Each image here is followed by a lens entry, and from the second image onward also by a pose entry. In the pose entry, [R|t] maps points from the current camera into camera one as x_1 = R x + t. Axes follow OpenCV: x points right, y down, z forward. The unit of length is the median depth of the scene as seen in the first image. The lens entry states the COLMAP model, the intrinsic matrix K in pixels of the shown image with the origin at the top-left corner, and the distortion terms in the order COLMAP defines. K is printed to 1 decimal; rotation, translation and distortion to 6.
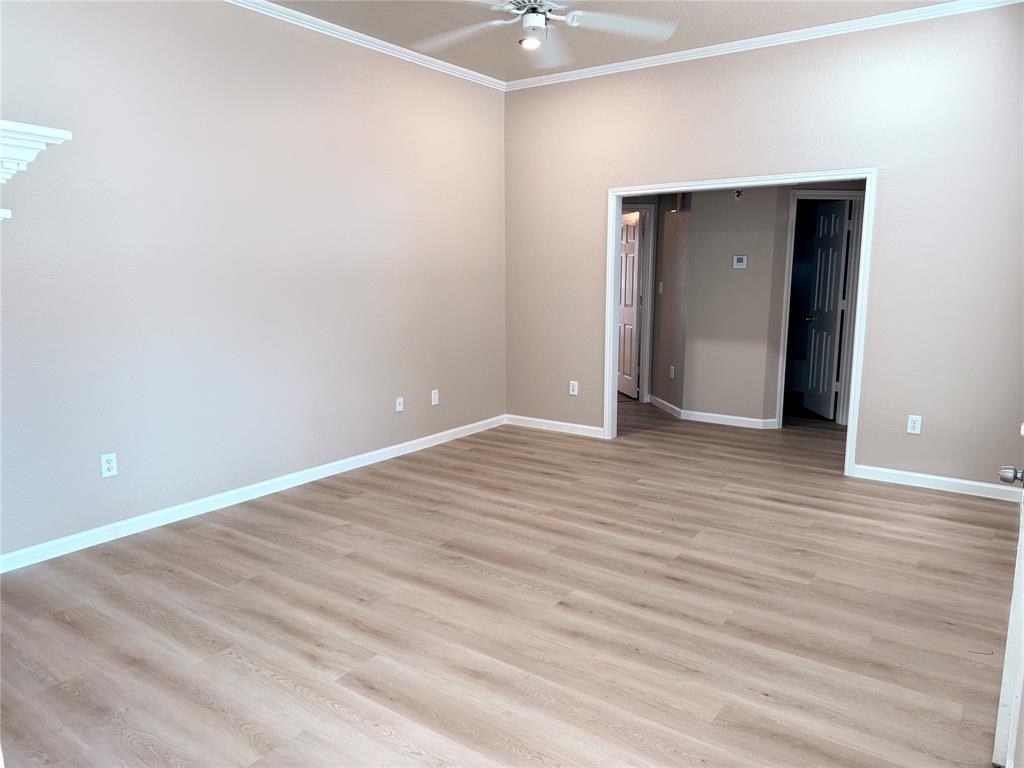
lens RADIAL K [[710.5, 0, 515.3], [0, 710.5, 386.8], [0, 0, 1]] dist [0.009358, -0.018960]
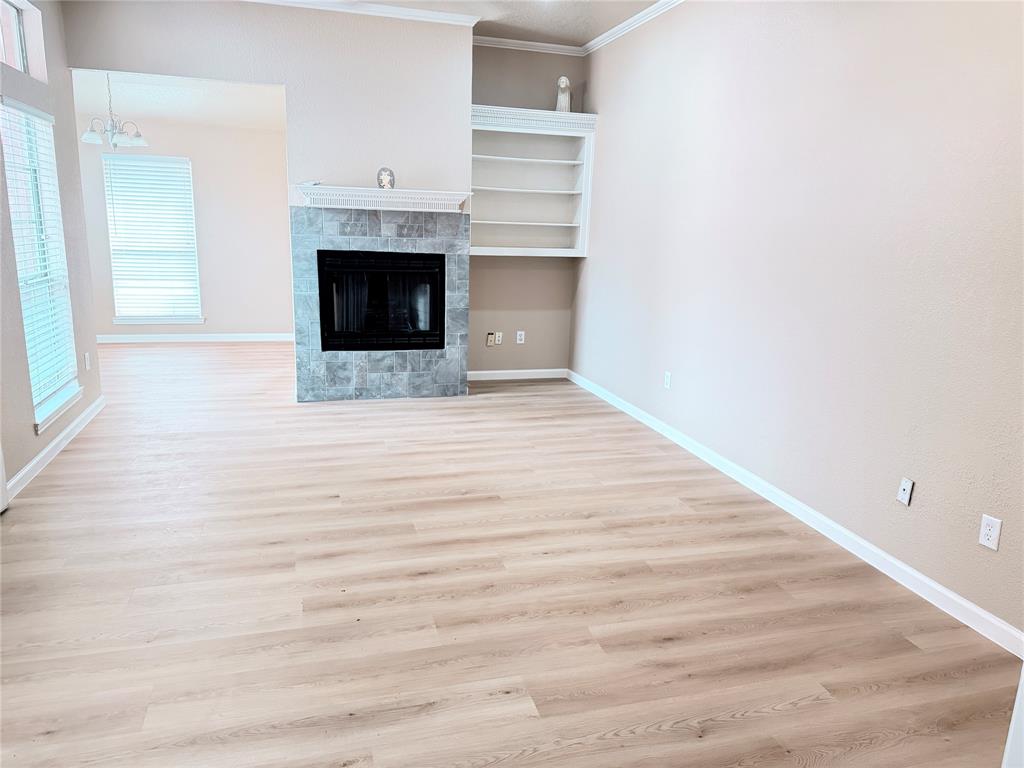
lens RADIAL K [[710.5, 0, 513.5], [0, 710.5, 383.8], [0, 0, 1]] dist [0.009358, -0.018960]
pose [[-0.622294, 0.161496, -0.765943, 0.579235], [-0.157759, 0.932535, 0.324794, -0.244821], [0.766721, 0.322952, -0.554834, 1.351583]]
